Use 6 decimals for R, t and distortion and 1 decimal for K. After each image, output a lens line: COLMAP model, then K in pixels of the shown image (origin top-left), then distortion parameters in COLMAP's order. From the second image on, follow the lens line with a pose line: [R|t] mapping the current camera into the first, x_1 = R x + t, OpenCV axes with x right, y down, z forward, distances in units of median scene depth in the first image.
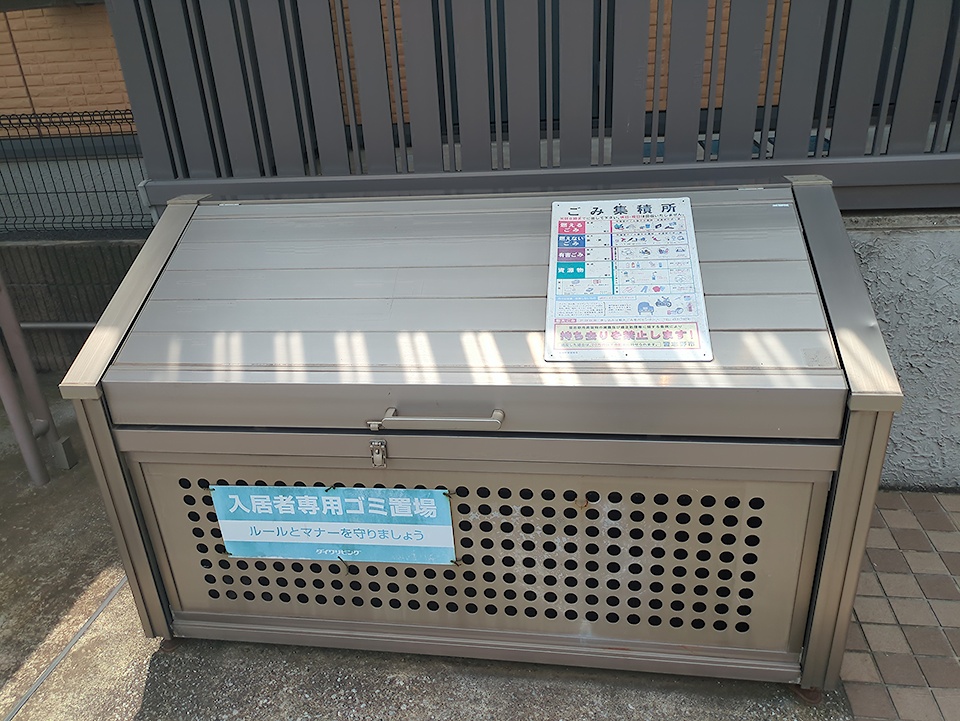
lens RADIAL K [[732.9, 0, 480.6], [0, 732.9, 365.2], [0, 0, 1]] dist [0.011141, 0.005971]
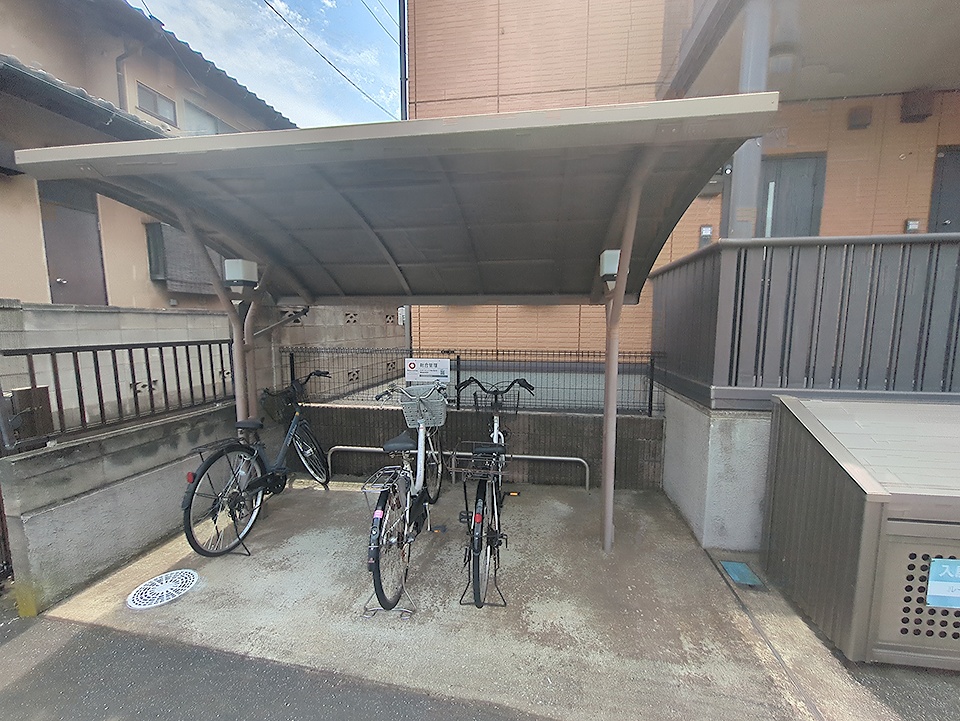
lens RADIAL K [[378.1, 0, 482.9], [0, 378.1, 358.8], [0, 0, 1]] dist [-0.004793, 0.001186]
pose [[0.998800, 0.048386, 0.007526, -1.382796], [-0.043444, 0.946519, -0.319710, 0.044649], [-0.022593, 0.318999, 0.947486, 0.025936]]
